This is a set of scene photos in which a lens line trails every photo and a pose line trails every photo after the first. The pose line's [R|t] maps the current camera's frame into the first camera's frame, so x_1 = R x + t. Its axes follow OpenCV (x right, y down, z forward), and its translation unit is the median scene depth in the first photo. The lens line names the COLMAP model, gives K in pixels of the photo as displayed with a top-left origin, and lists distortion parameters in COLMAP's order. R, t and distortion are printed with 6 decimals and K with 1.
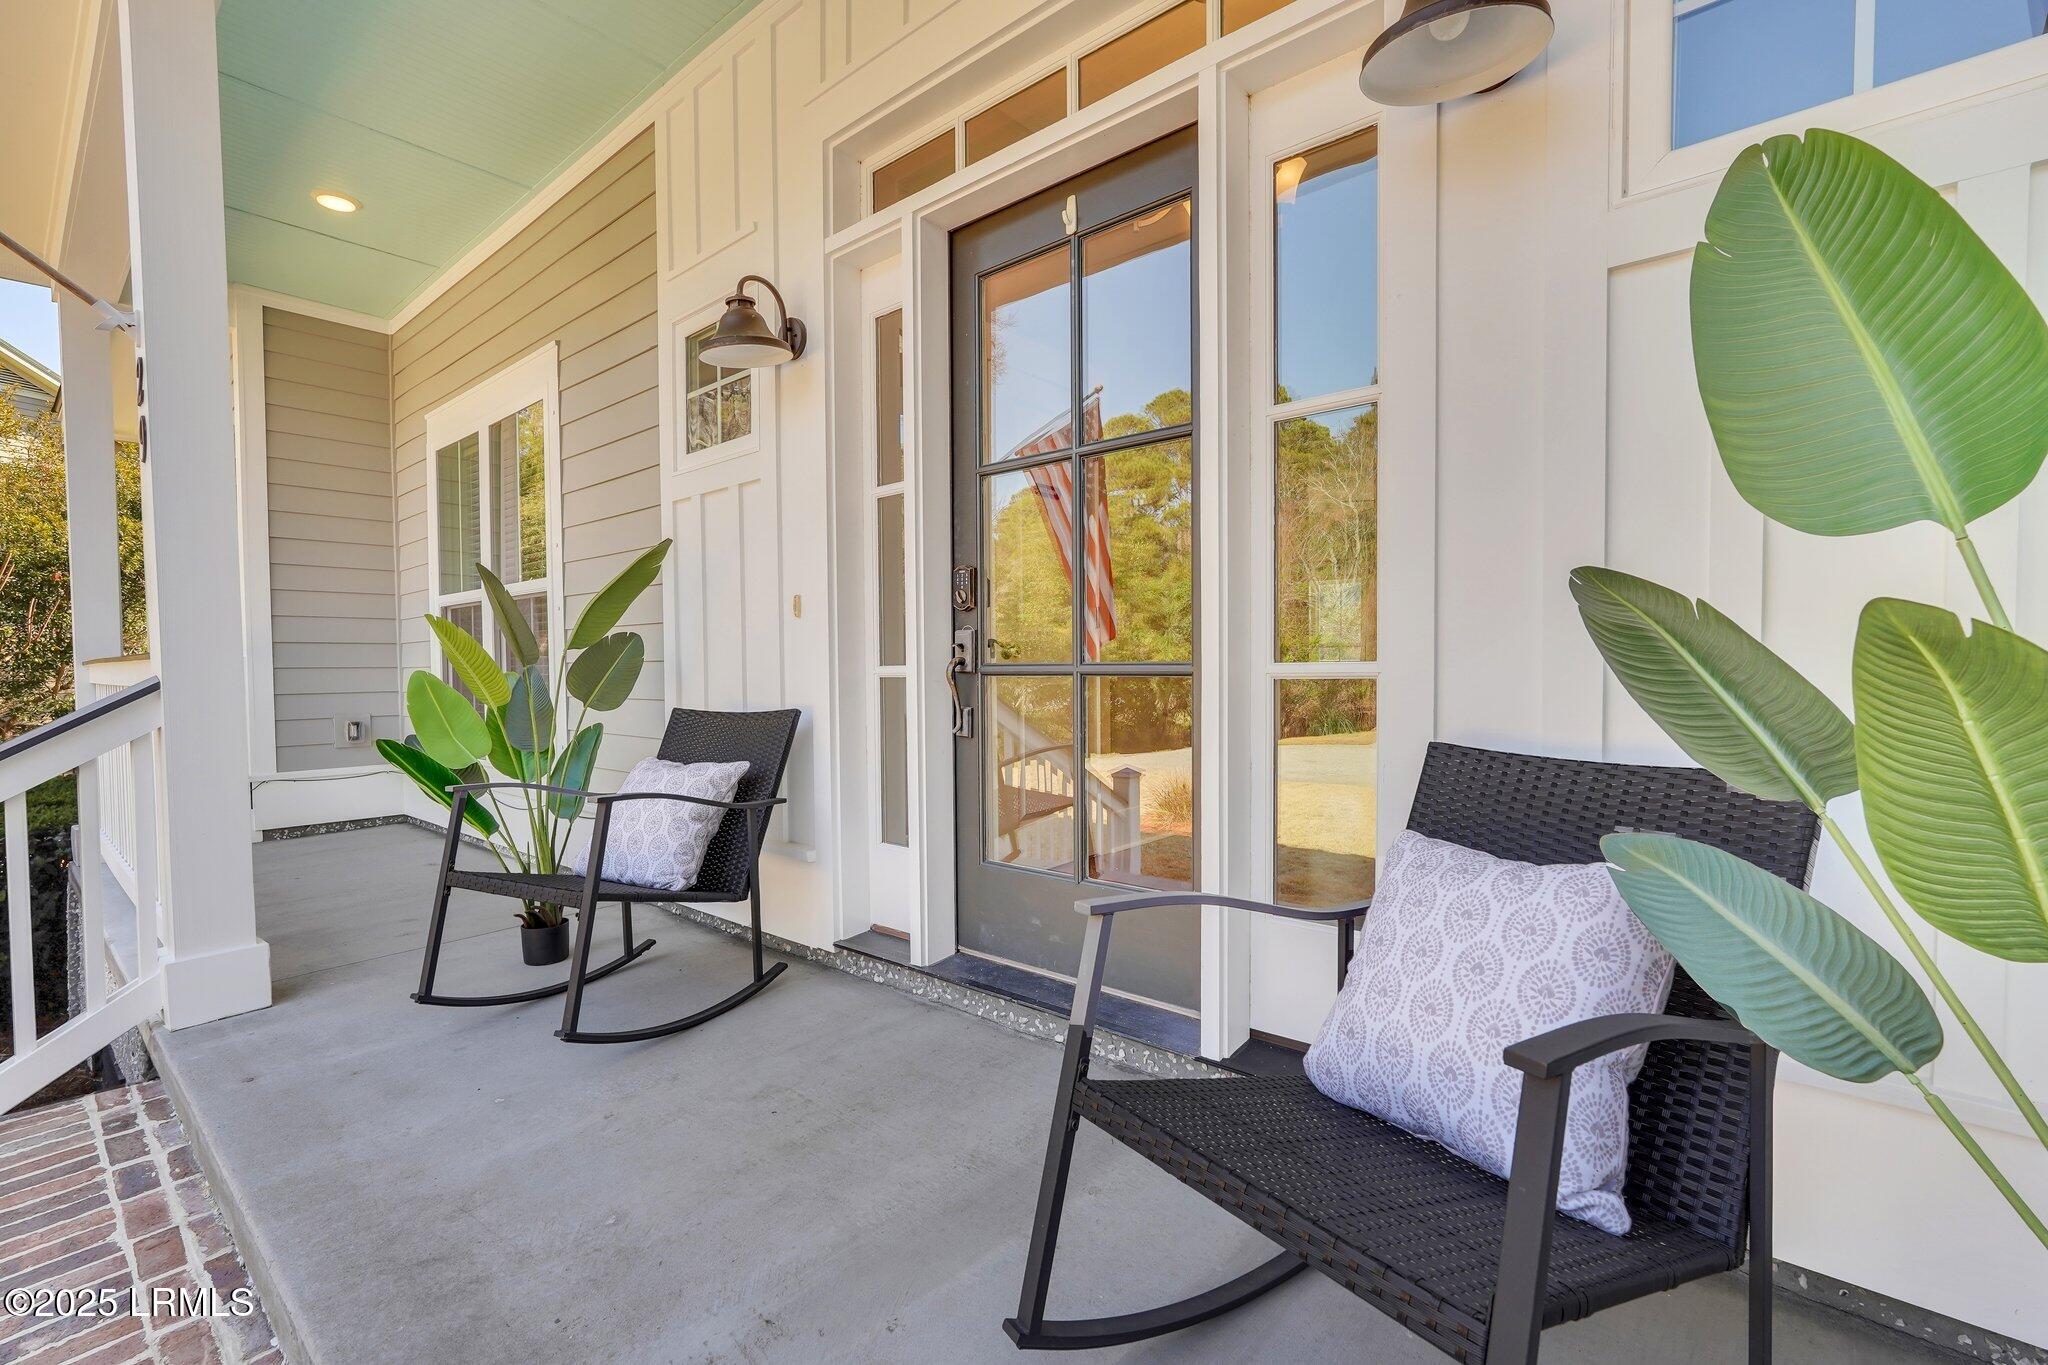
lens RADIAL K [[896.0, 0, 1016.4], [0, 896.0, 691.7], [0, 0, 1]] dist [-0.000777, -0.000060]
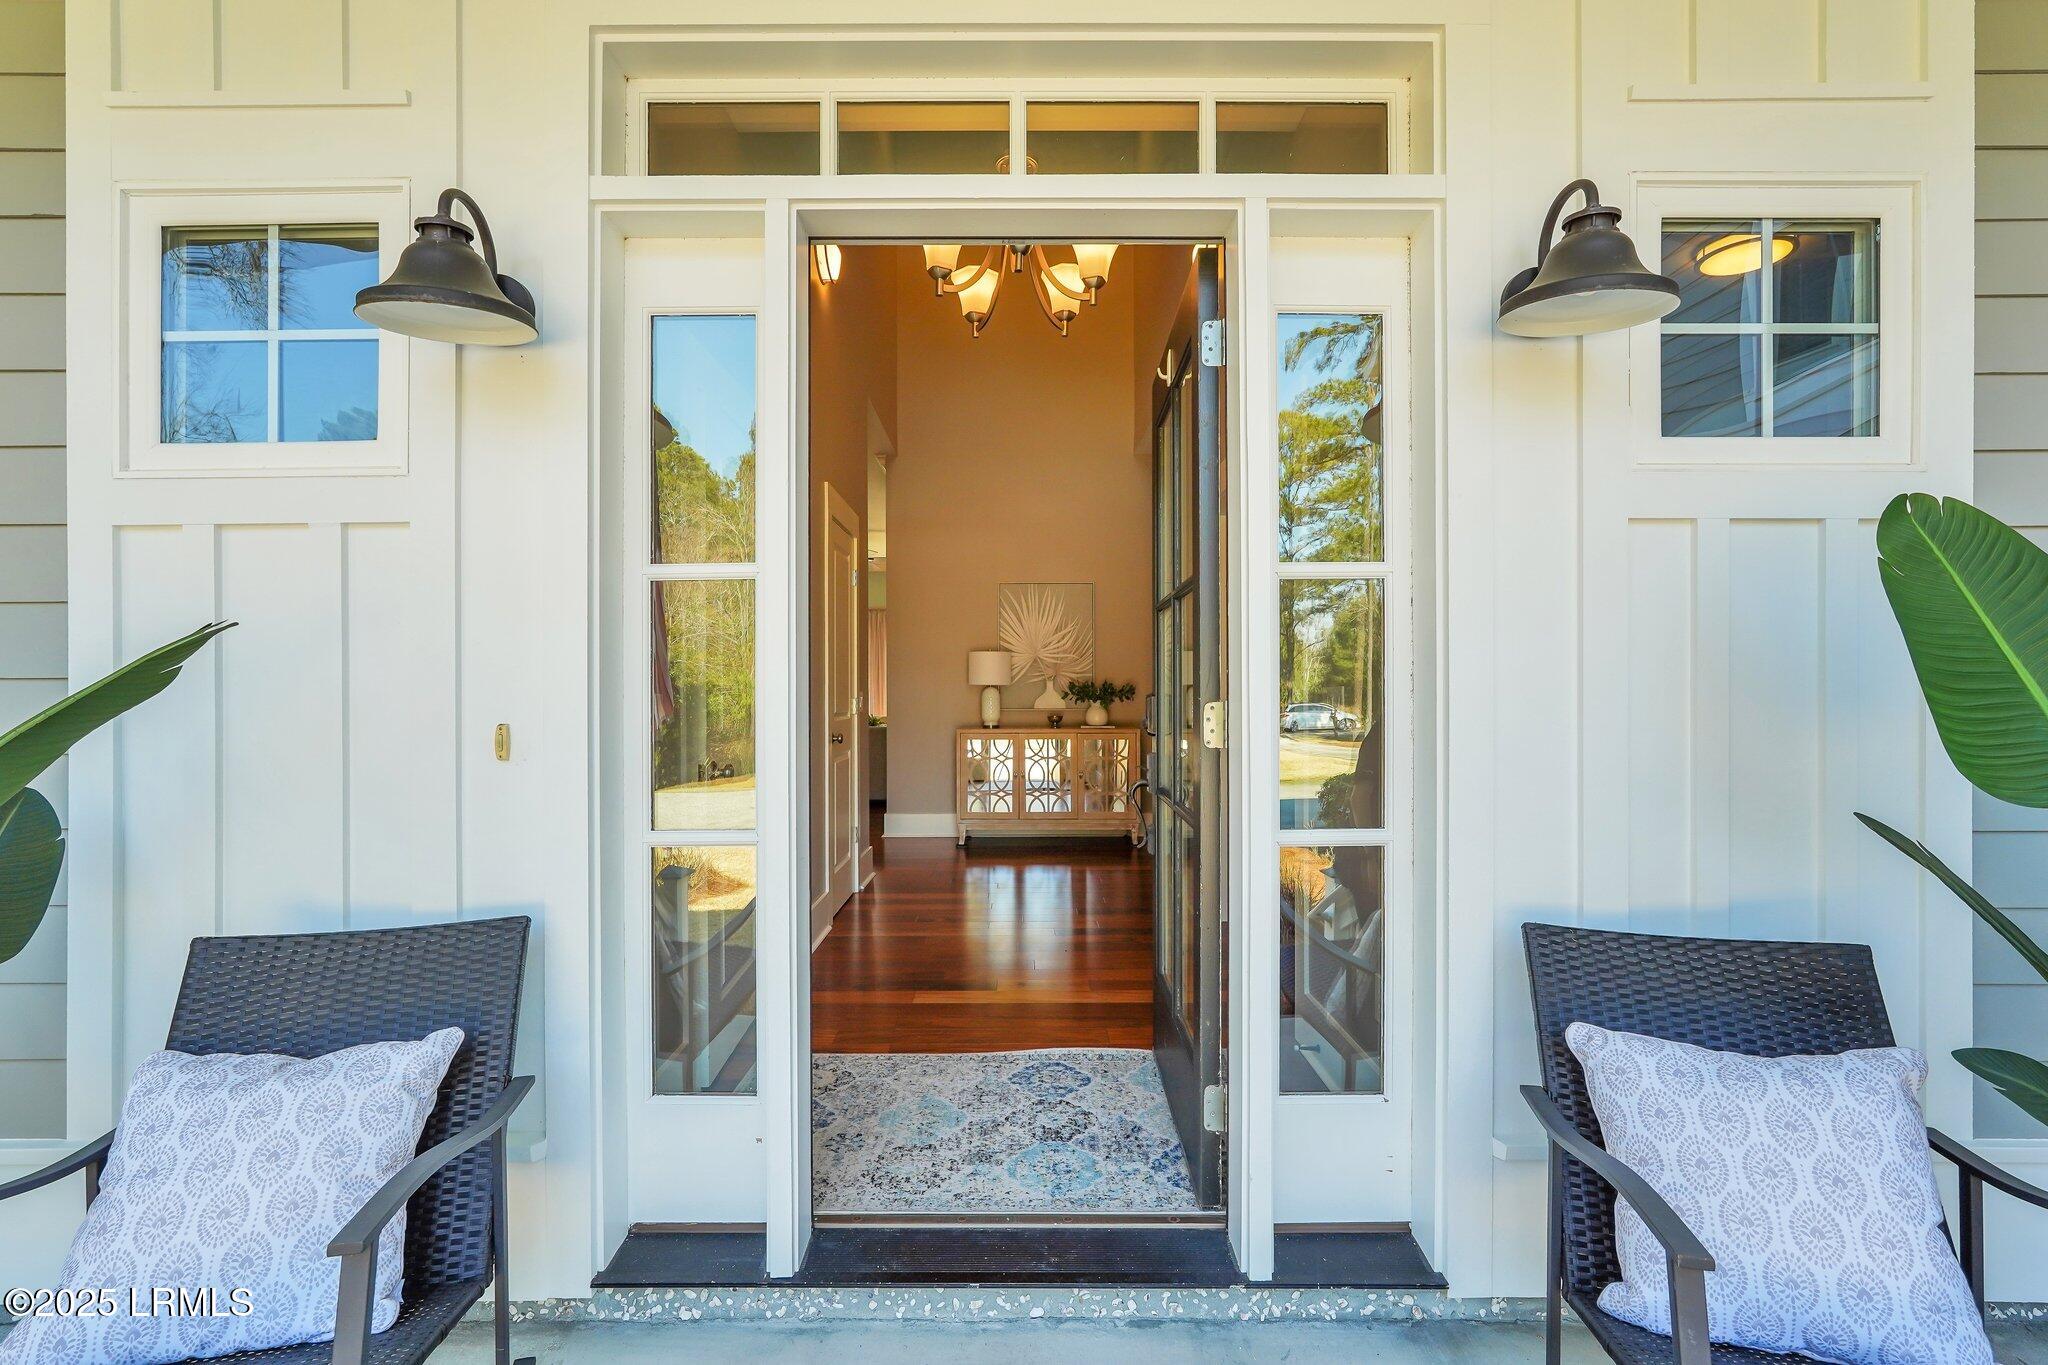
lens RADIAL K [[884.0, 0, 969.2], [0, 884.0, 691.1], [0, 0, 1]] dist [0.006909, -0.000201]
pose [[0.758104, 0.008388, 0.652079, -0.459916], [0.013040, 0.999522, -0.028018, -0.126343], [-0.652003, 0.029744, 0.757633, 0.382542]]
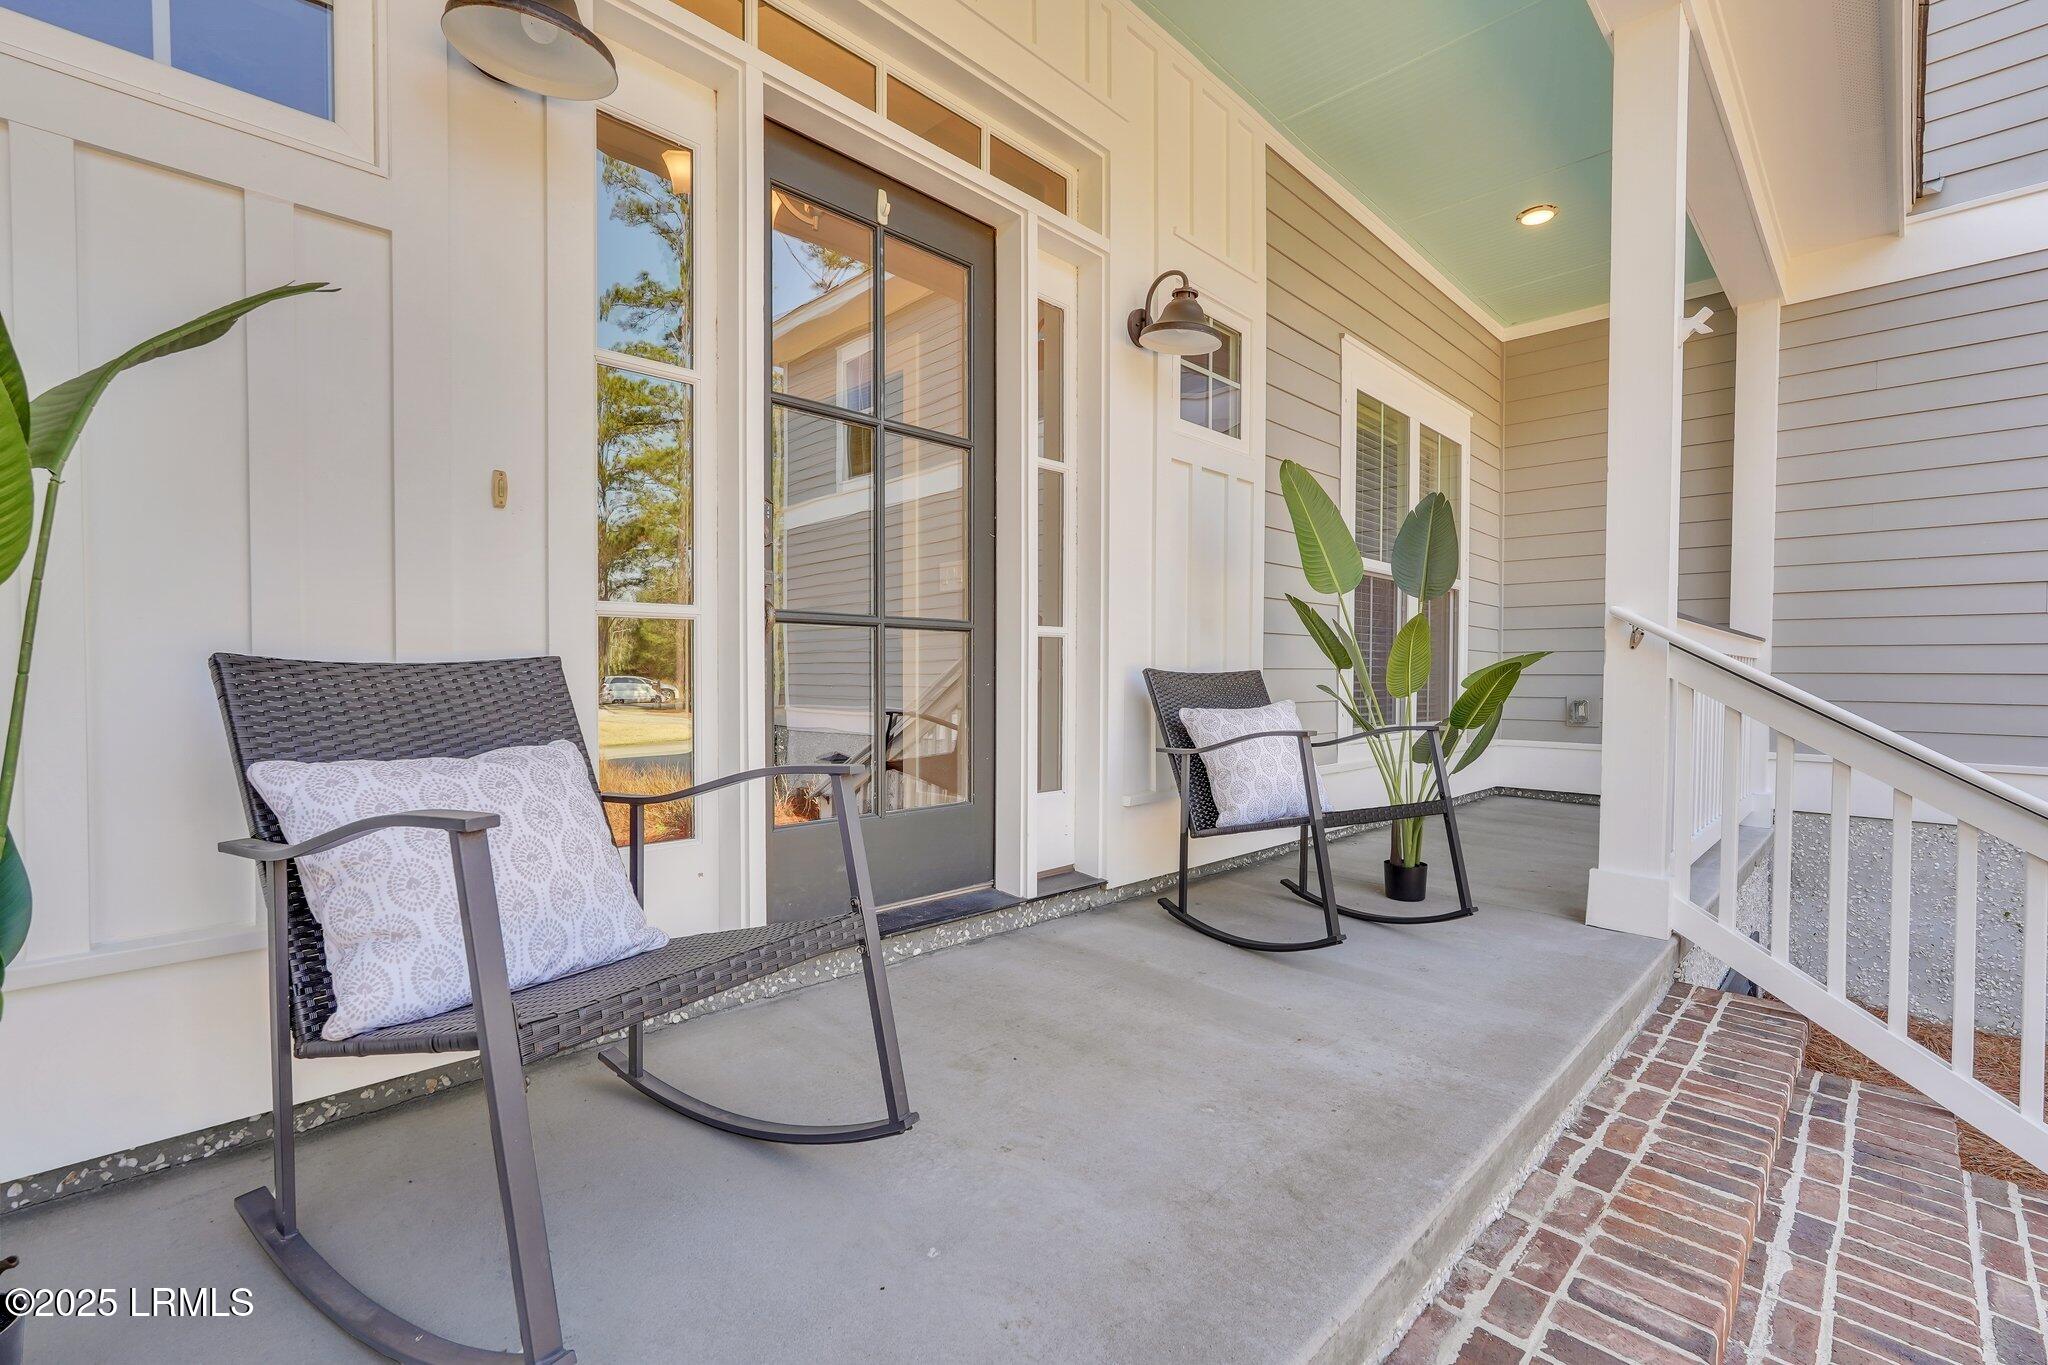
lens RADIAL K [[896.0, 0, 1016.4], [0, 896.0, 691.7], [0, 0, 1]] dist [-0.000777, -0.000060]
pose [[0.077634, -0.014222, 0.996881, -0.943845], [0.016950, 0.999773, 0.012943, 0.044048], [-0.996838, 0.015893, 0.077857, 0.700230]]
